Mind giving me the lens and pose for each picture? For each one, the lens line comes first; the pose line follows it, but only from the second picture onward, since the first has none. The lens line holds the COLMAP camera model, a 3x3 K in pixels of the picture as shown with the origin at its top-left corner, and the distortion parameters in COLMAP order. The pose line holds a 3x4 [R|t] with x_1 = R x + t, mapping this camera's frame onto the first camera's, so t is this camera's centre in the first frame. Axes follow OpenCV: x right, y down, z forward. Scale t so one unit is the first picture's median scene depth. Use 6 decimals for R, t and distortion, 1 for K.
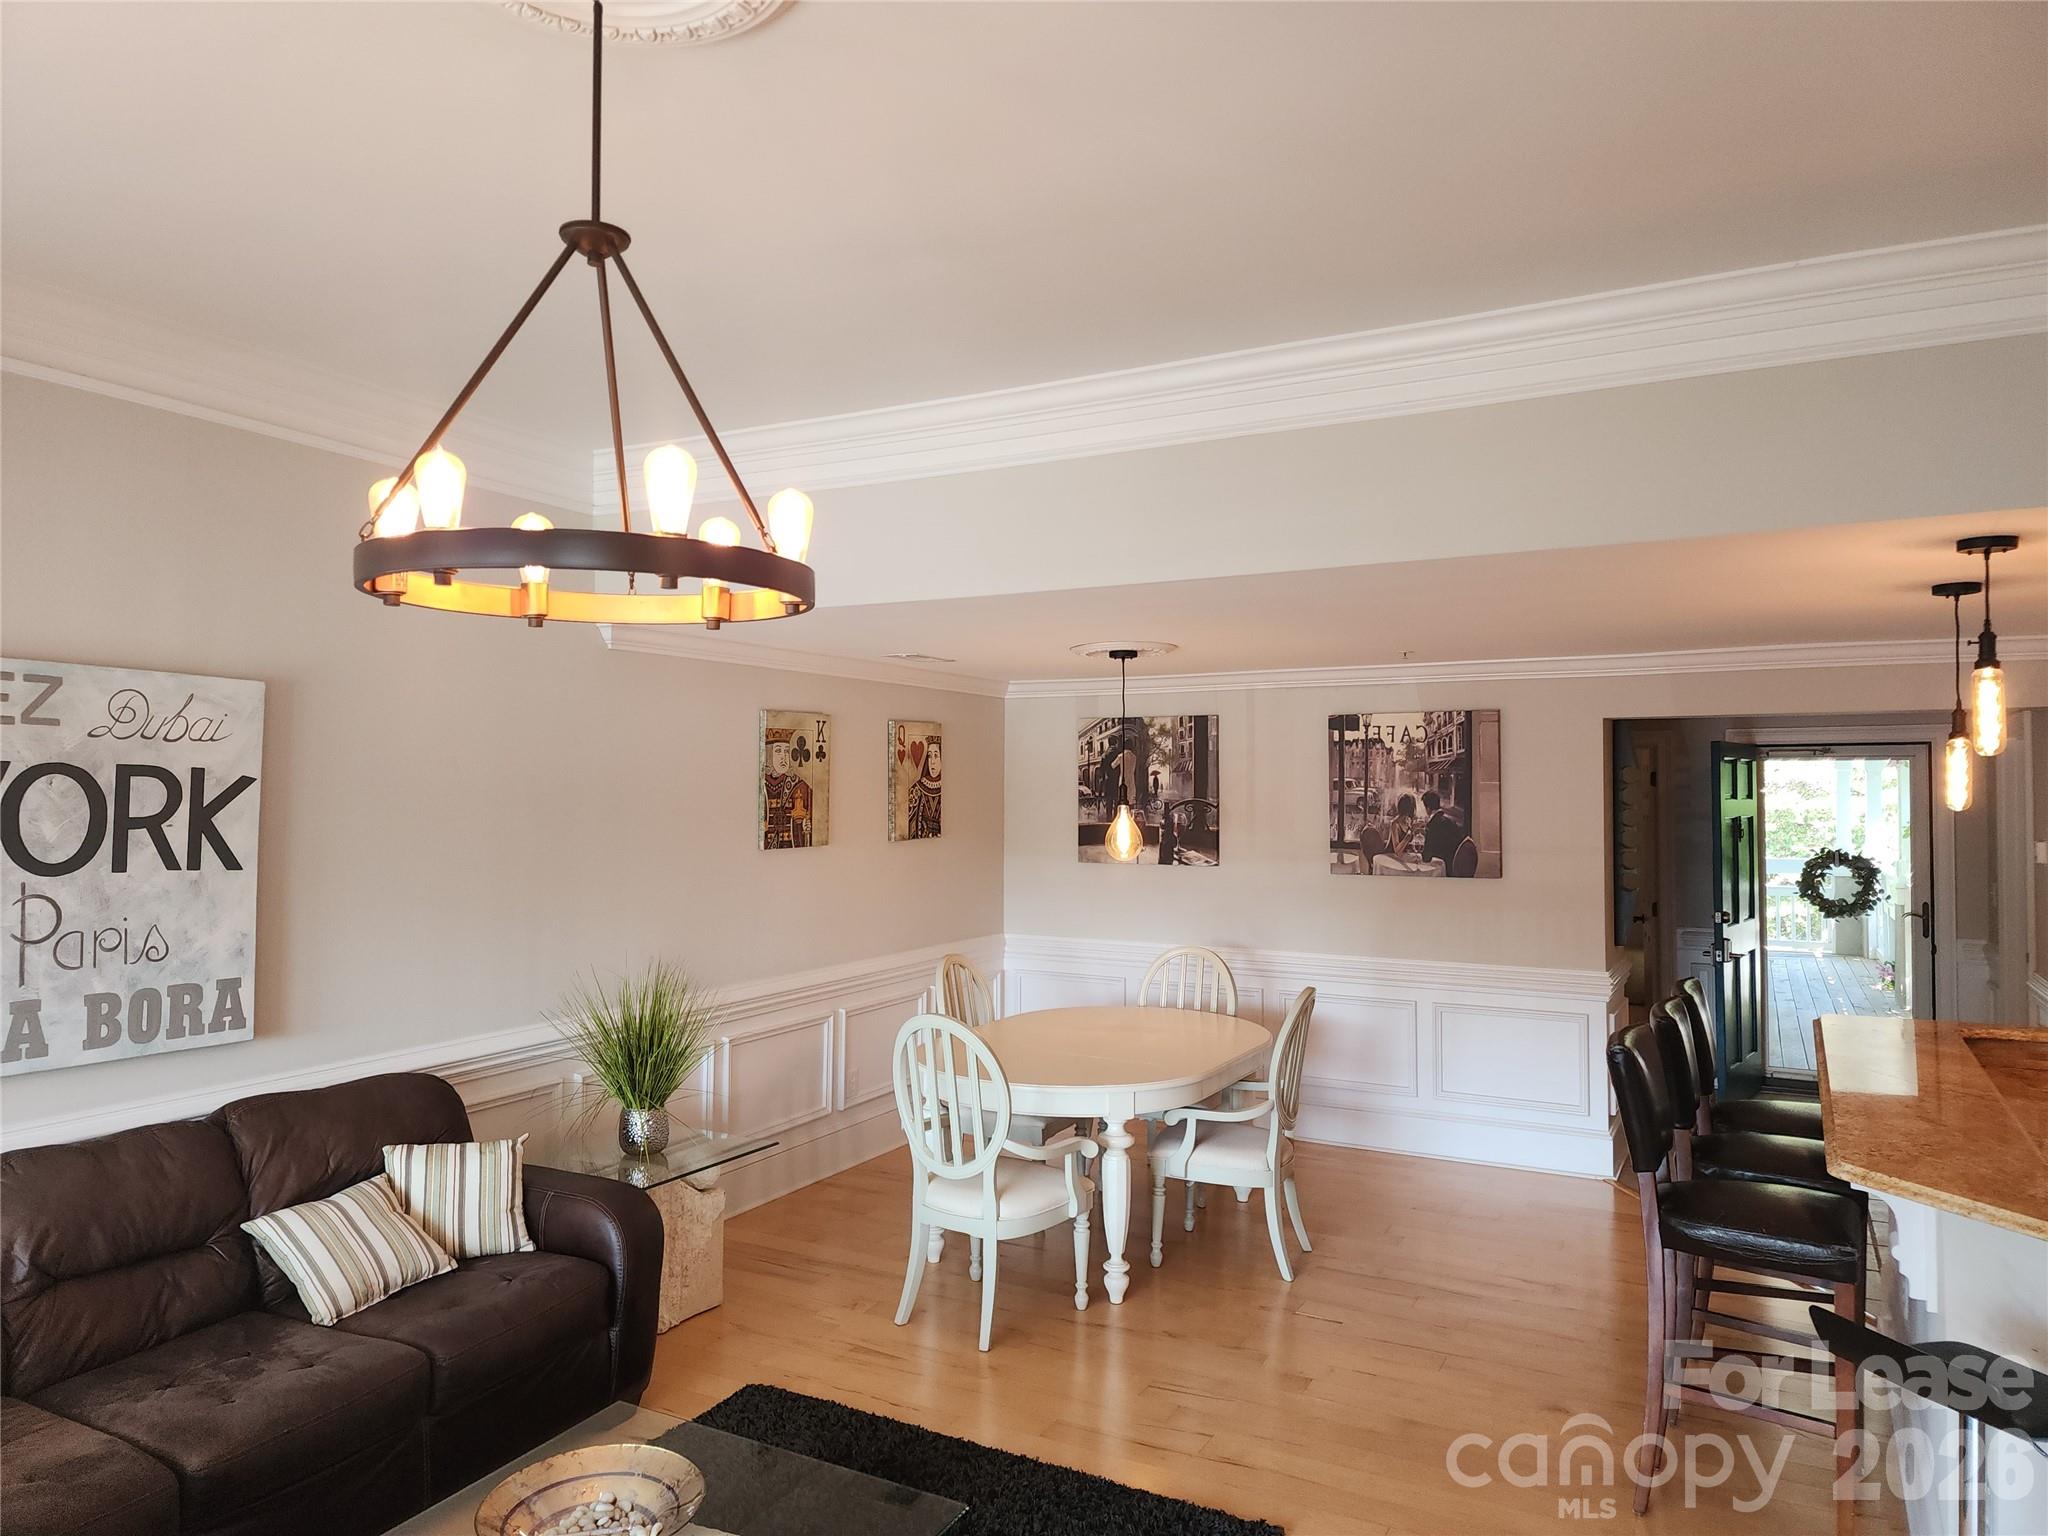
lens RADIAL K [[1367.0, 0, 996.2], [0, 1367.0, 760.8], [0, 0, 1]] dist [0.070978, -0.065225]
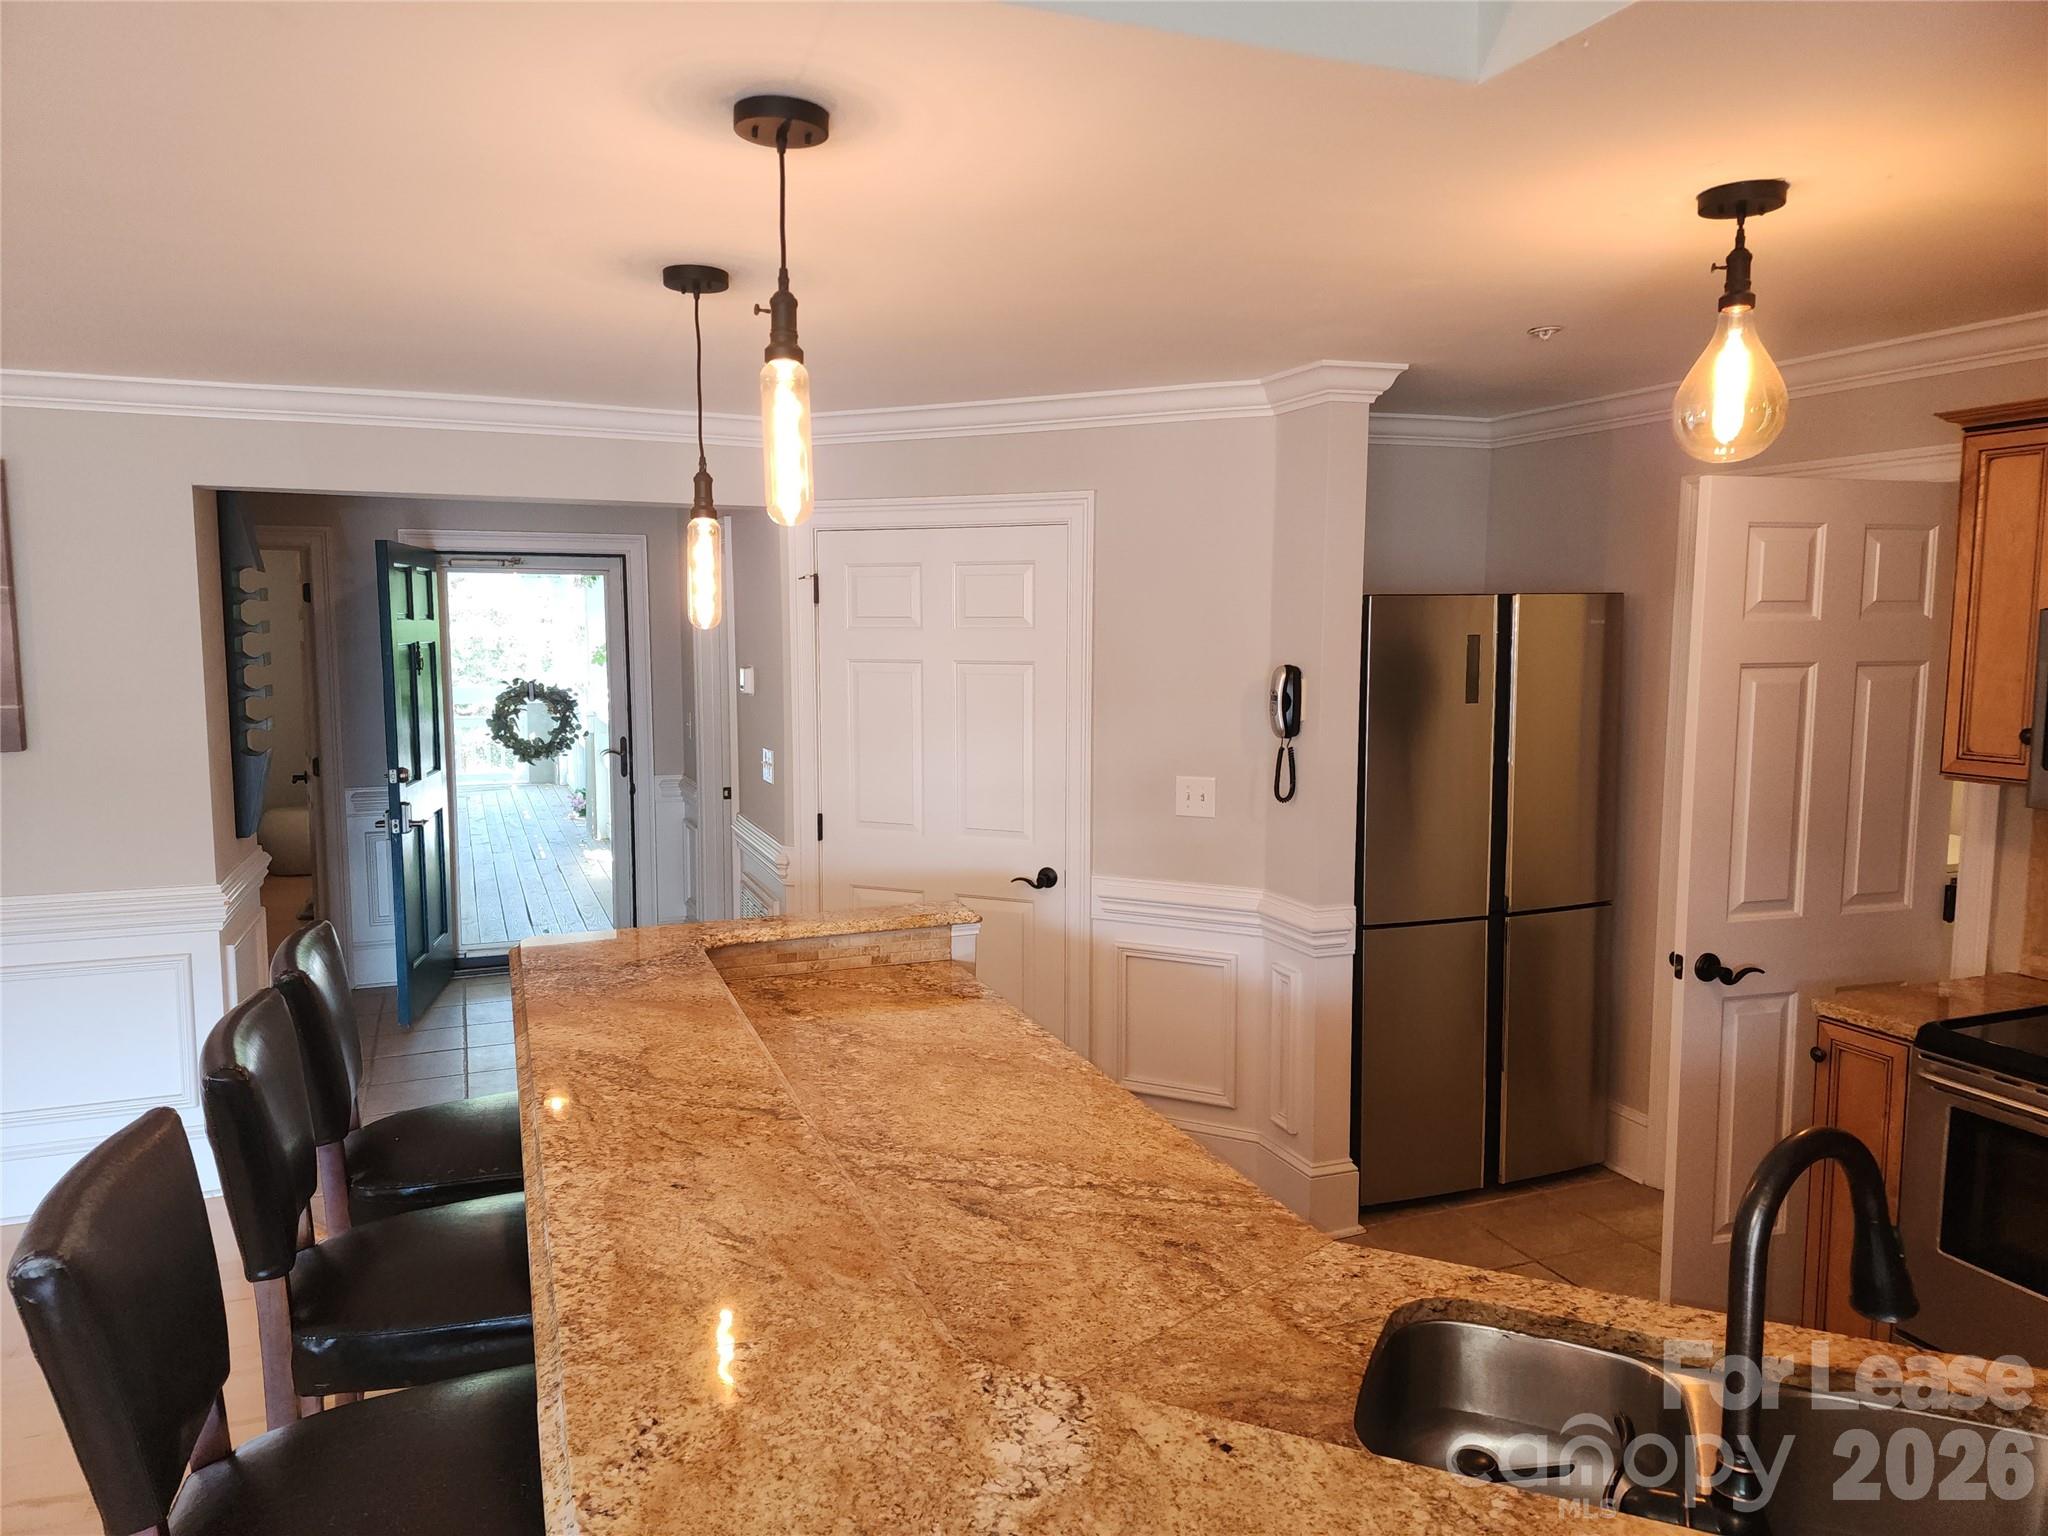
lens RADIAL K [[1367.0, 0, 1012.5], [0, 1367.0, 769.7], [0, 0, 1]] dist [0.070978, -0.065225]
pose [[0.635204, -0.081314, 0.768052, 0.172844], [-0.018930, 0.992505, 0.120733, 0.013302], [-0.772113, -0.091229, 0.628903, 0.293514]]
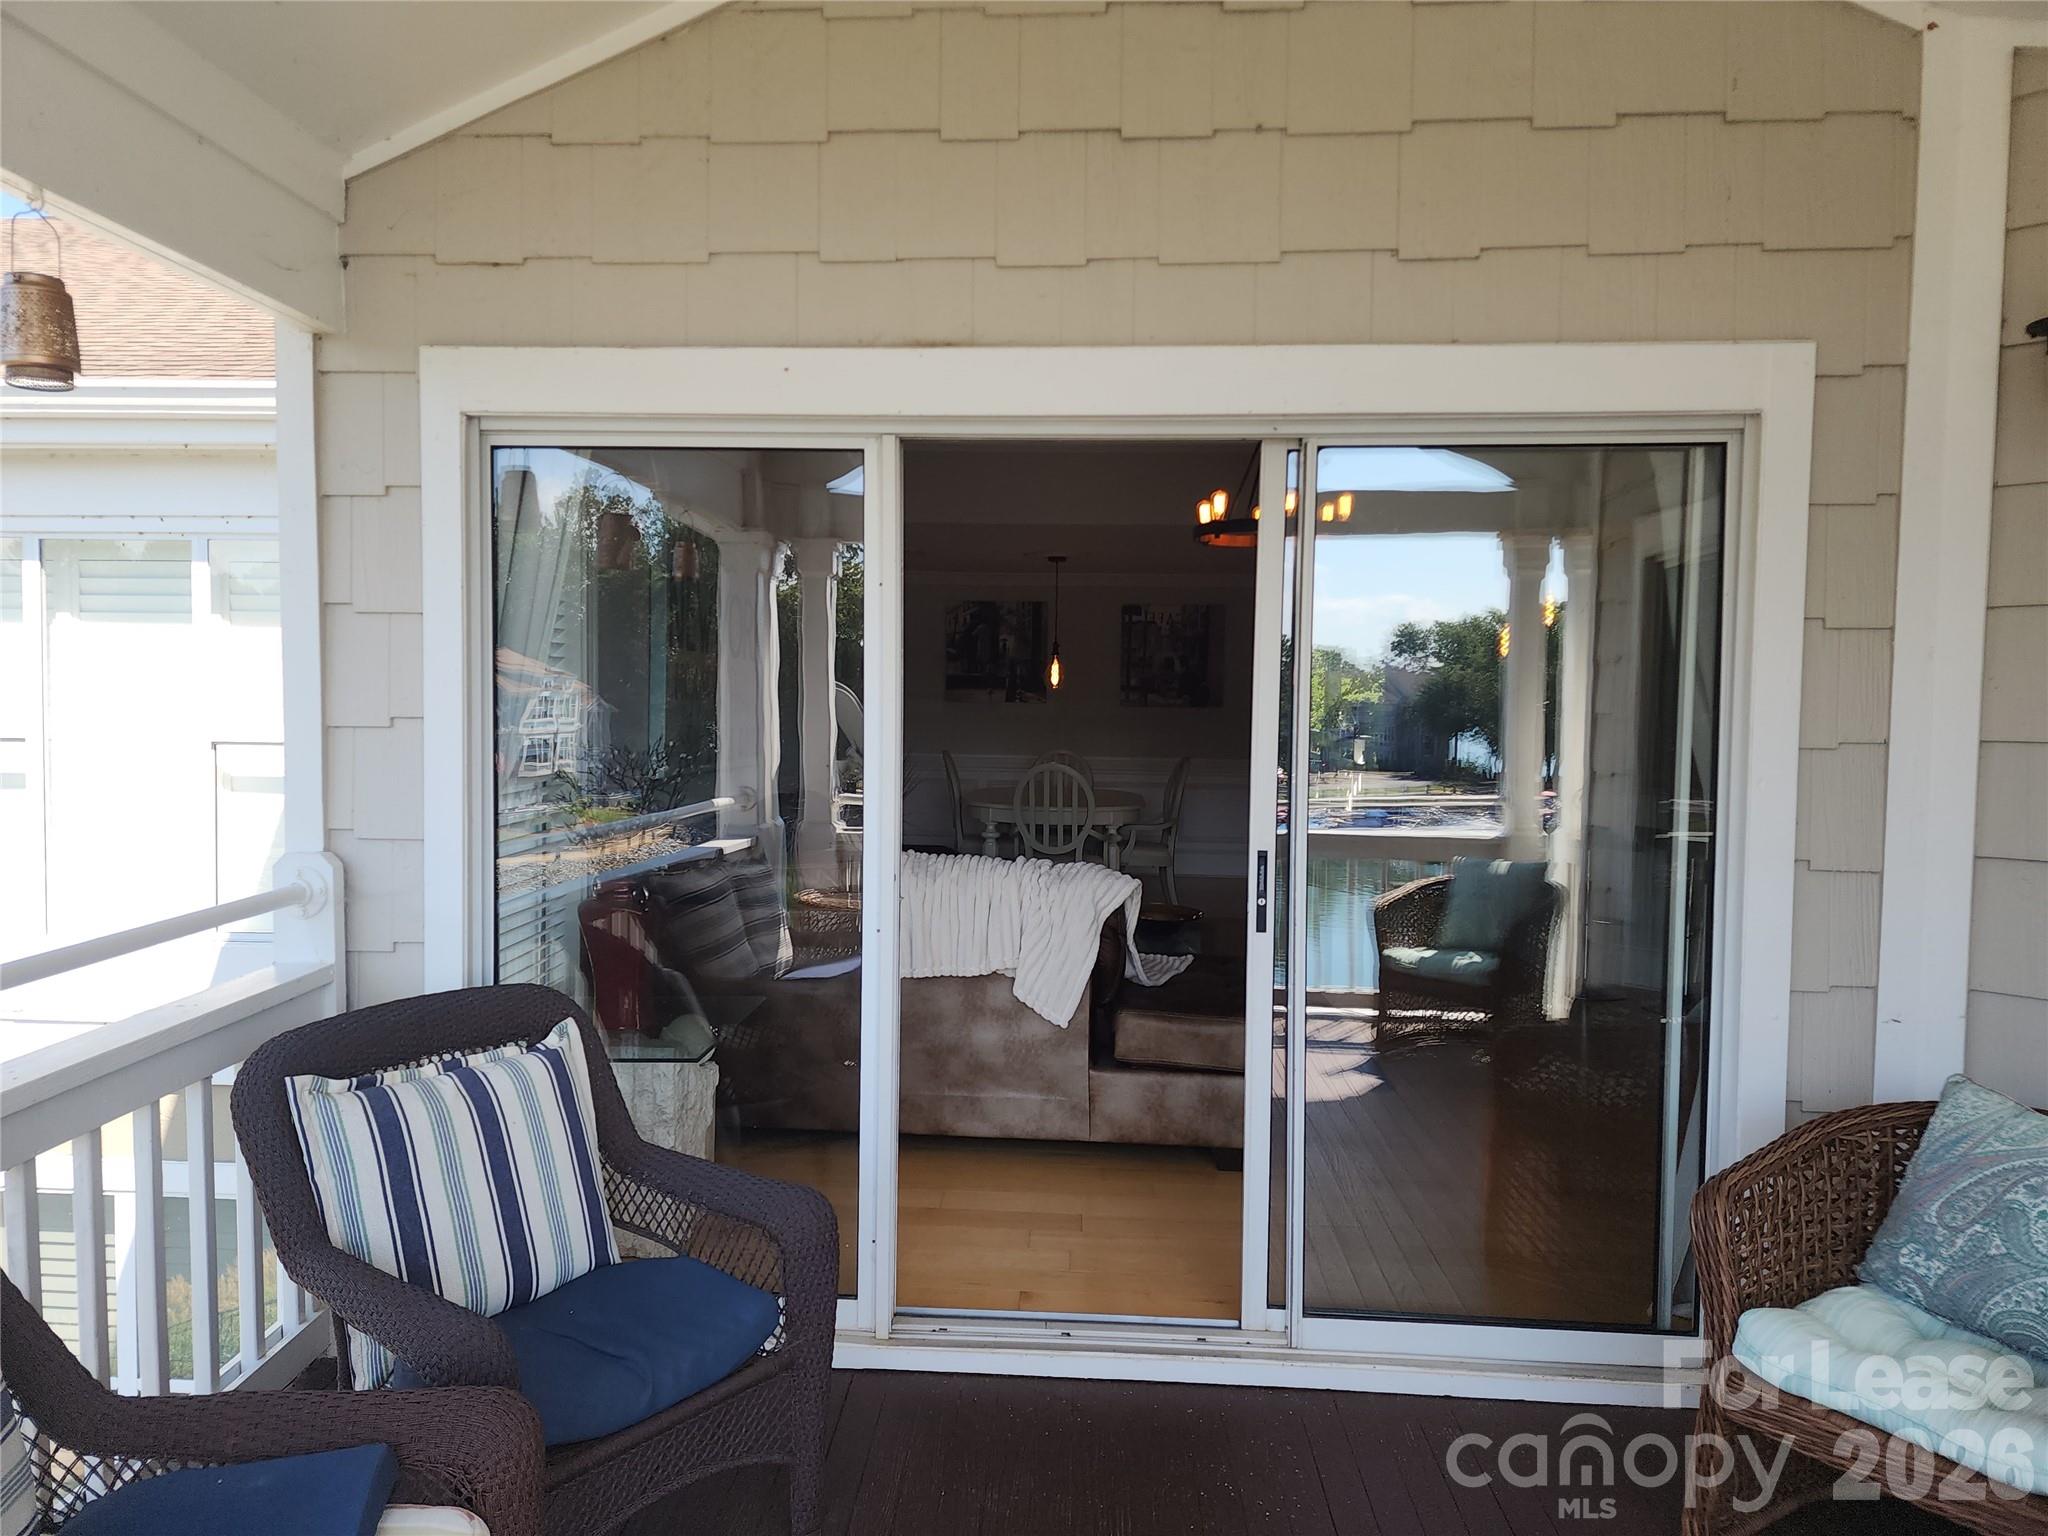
lens RADIAL K [[1367.0, 0, 1032.7], [0, 1367.0, 778.9], [0, 0, 1]] dist [0.070978, -0.065225]
pose [[0.900774, -0.015317, 0.434018, -0.450190], [-0.023722, 0.996150, 0.084390, 0.029913], [-0.433640, -0.086312, 0.896943, -0.315484]]
